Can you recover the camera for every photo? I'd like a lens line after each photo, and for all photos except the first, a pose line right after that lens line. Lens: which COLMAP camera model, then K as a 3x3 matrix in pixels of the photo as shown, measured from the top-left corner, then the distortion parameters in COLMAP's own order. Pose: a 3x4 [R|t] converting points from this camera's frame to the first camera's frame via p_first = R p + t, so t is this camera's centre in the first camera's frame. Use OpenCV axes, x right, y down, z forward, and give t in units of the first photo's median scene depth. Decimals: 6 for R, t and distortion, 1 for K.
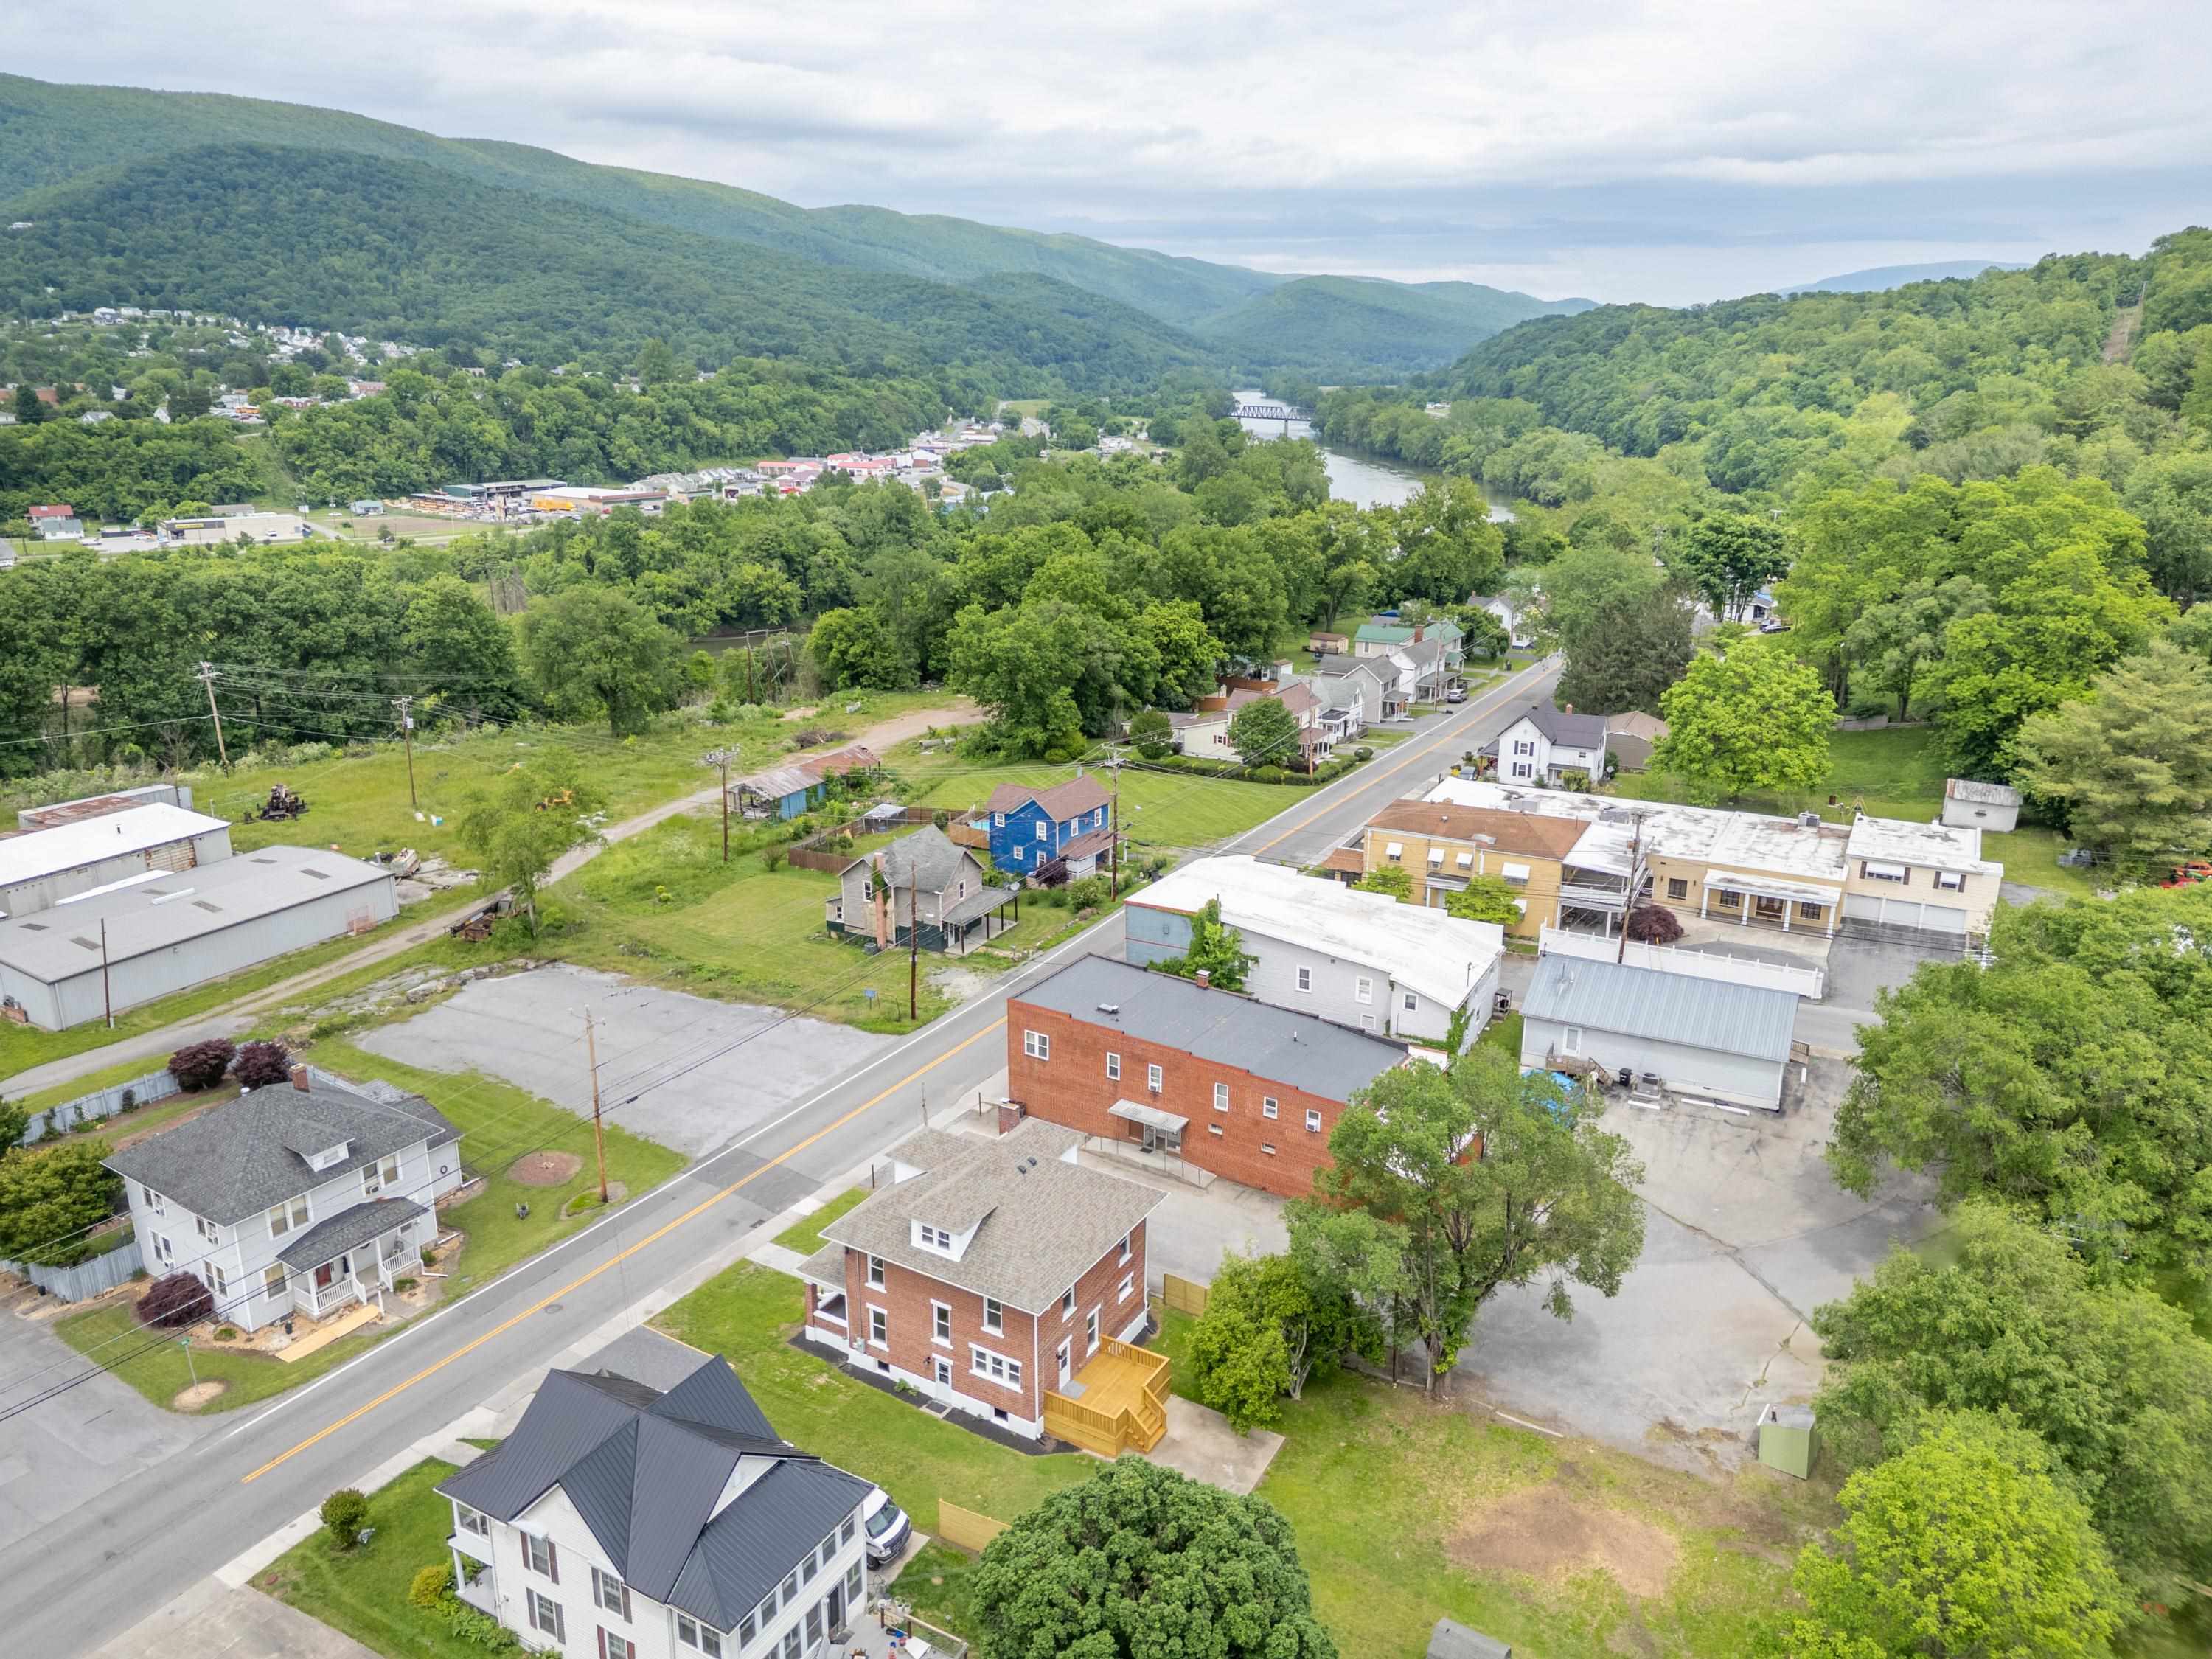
lens RADIAL K [[1551.4, 0, 1099.2], [0, 1551.4, 809.9], [0, 0, 1]] dist [0.050048, -0.033691]
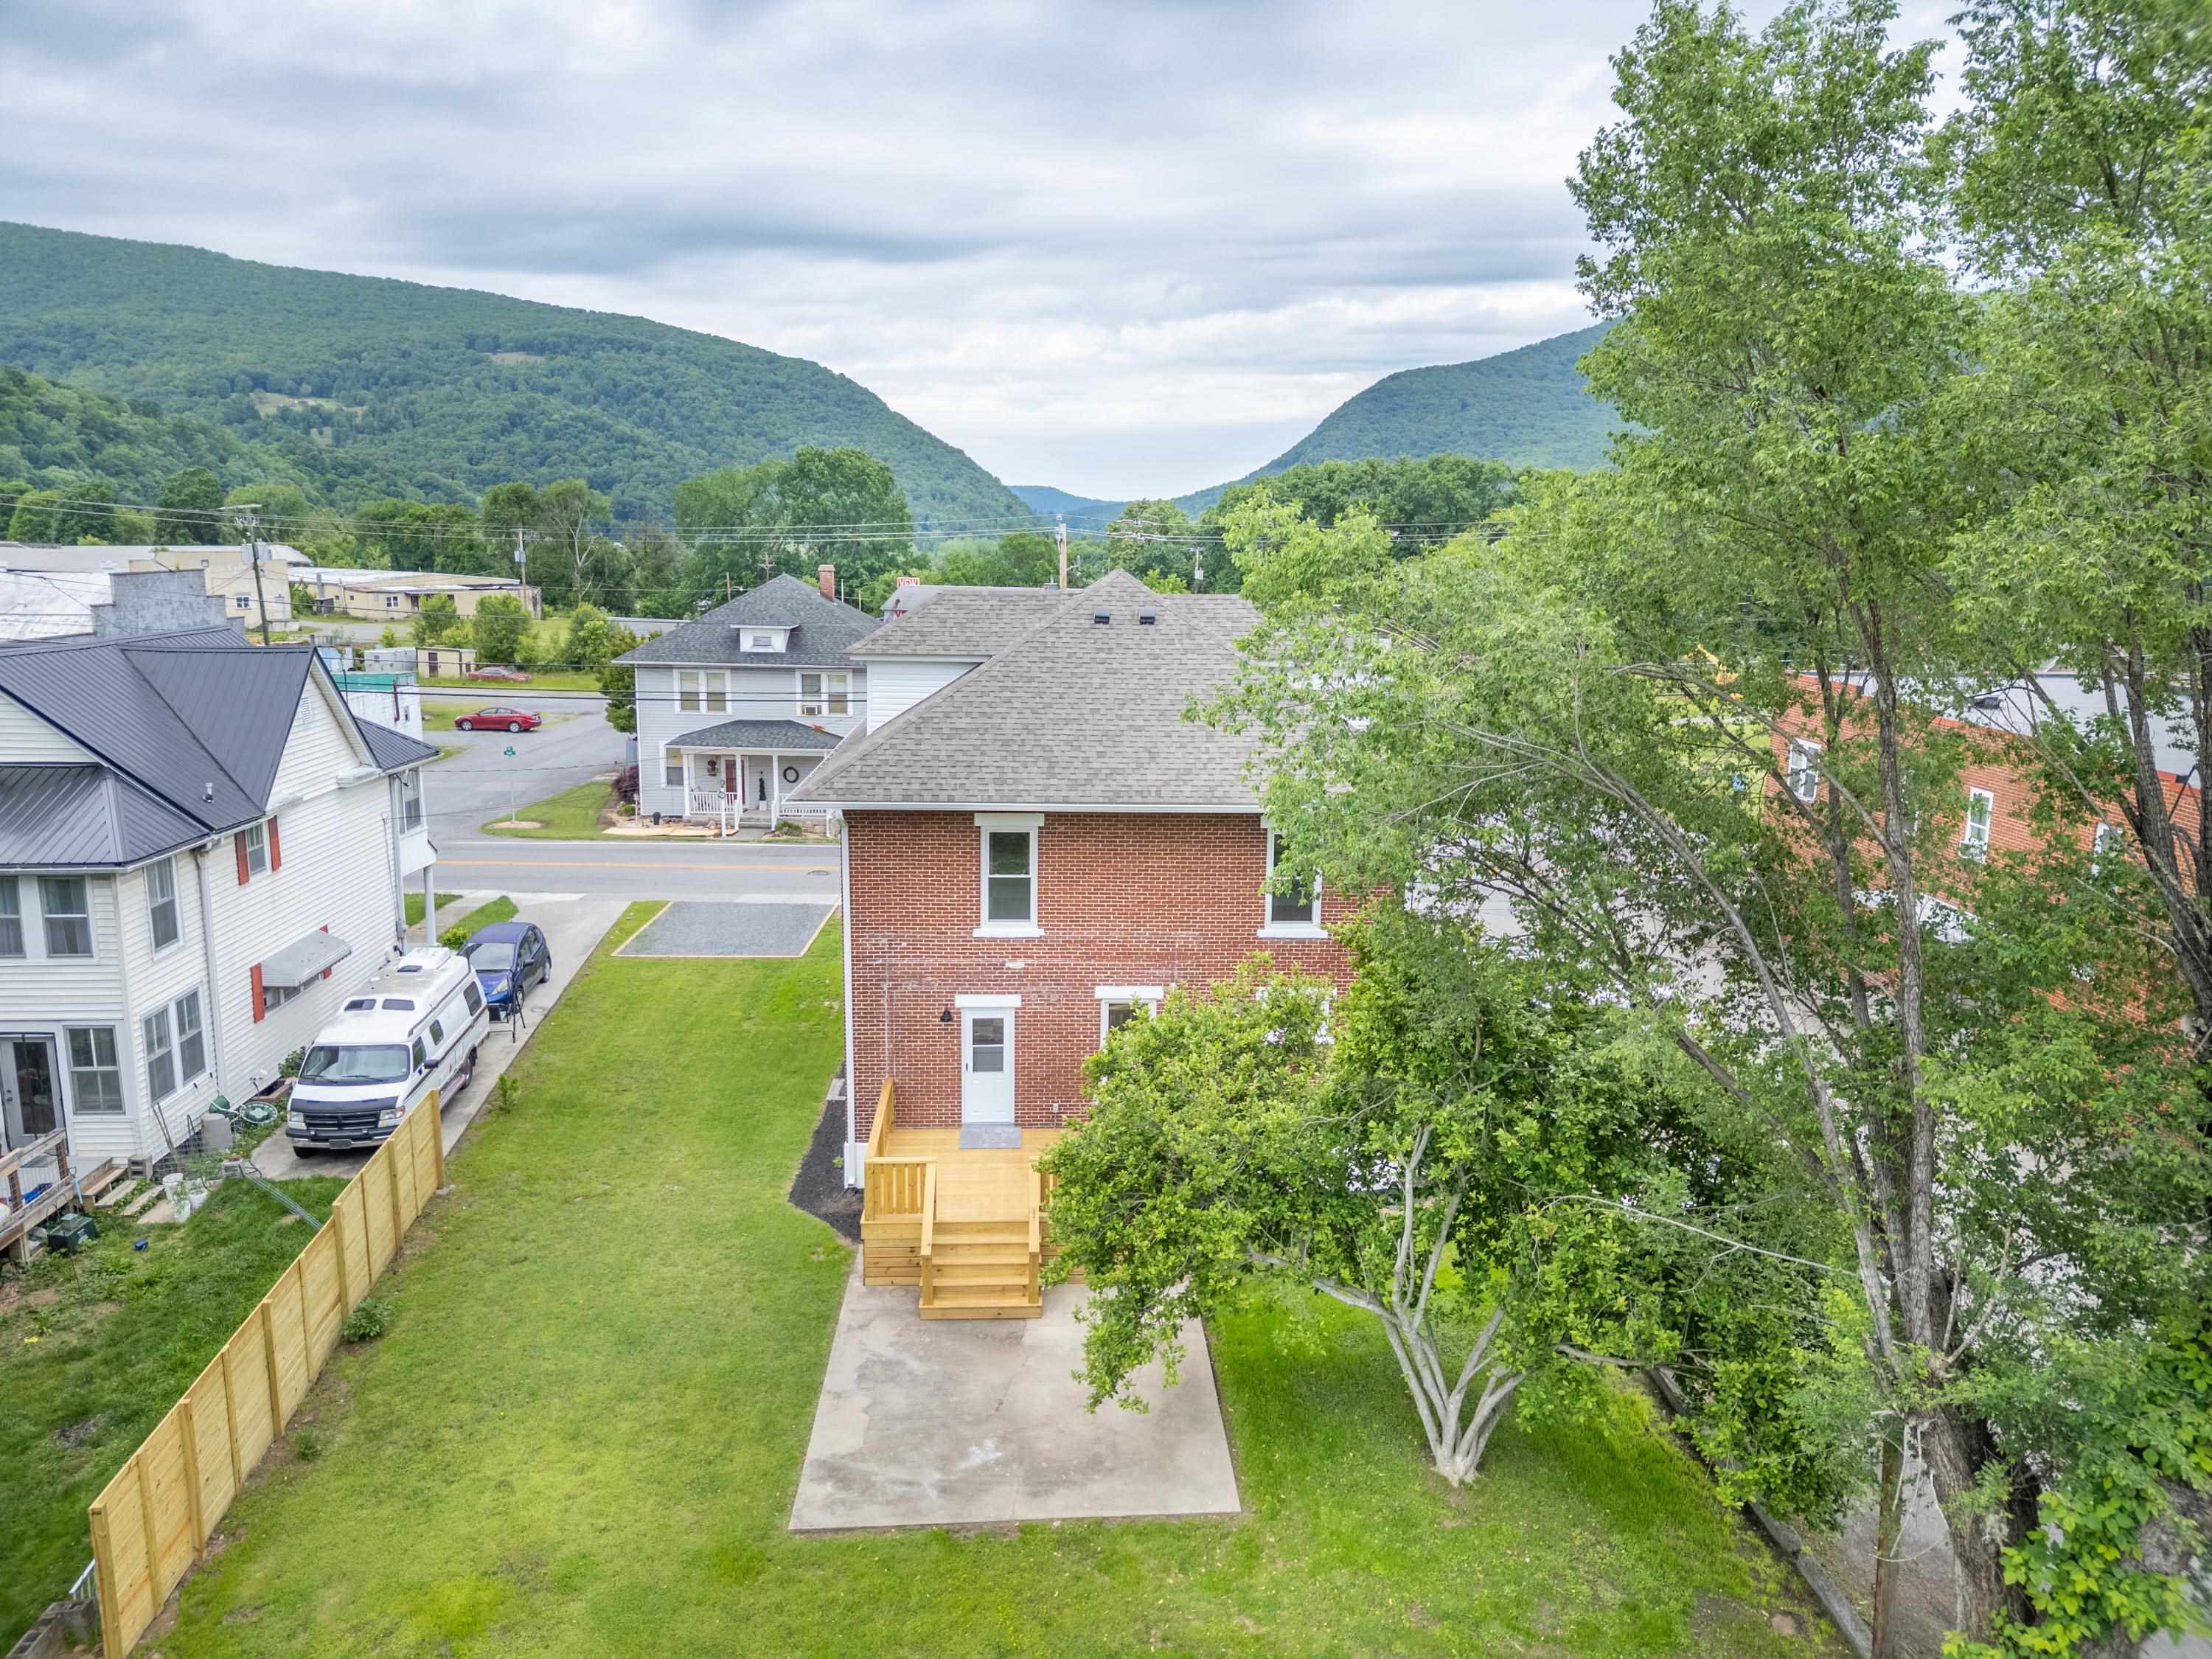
lens RADIAL K [[1551.4, 0, 1114.6], [0, 1551.4, 822.3], [0, 0, 1]] dist [0.050048, -0.033691]
pose [[0.557553, 0.159089, -0.814755, 0.218630], [-0.248105, 0.968540, 0.019334, 0.204616], [0.792199, 0.191365, 0.579483, 0.573138]]
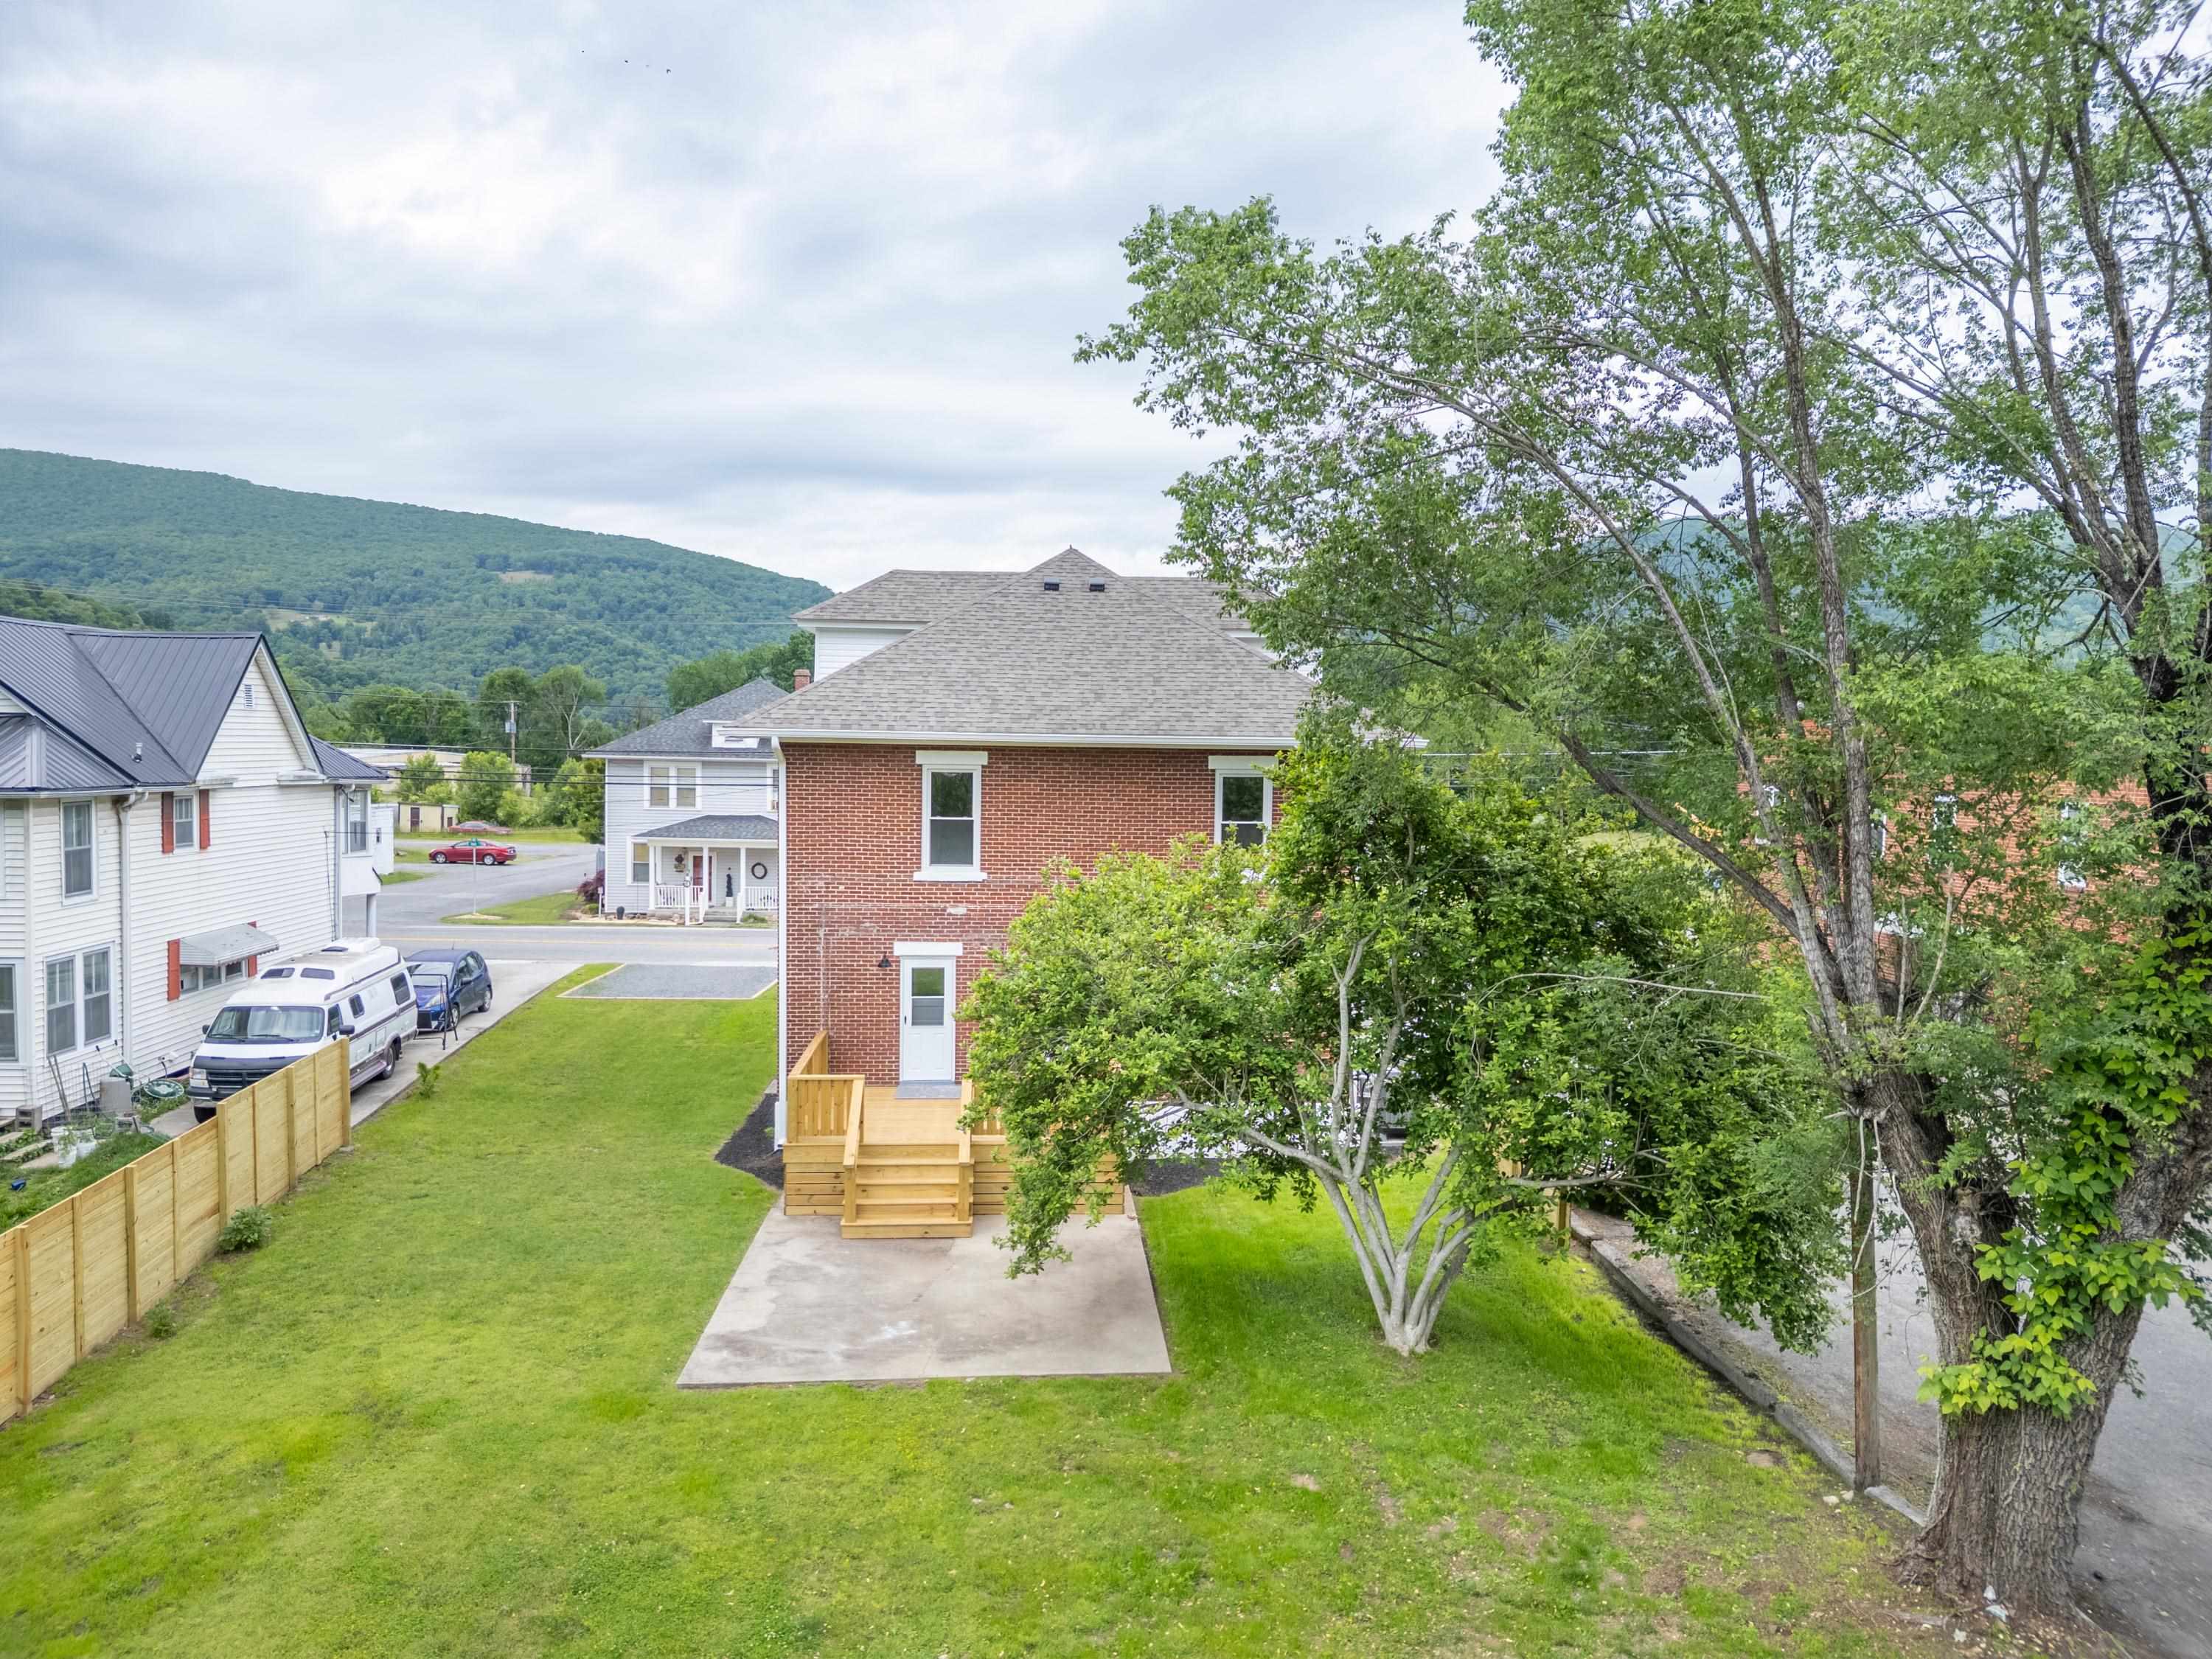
lens RADIAL K [[1551.4, 0, 1113.8], [0, 1551.4, 818.4], [0, 0, 1]] dist [0.050048, -0.033691]
pose [[0.561930, 0.046228, -0.825892, 0.223371], [-0.247066, 0.962241, -0.114242, 0.247747], [0.789425, 0.268246, 0.552134, 0.593515]]
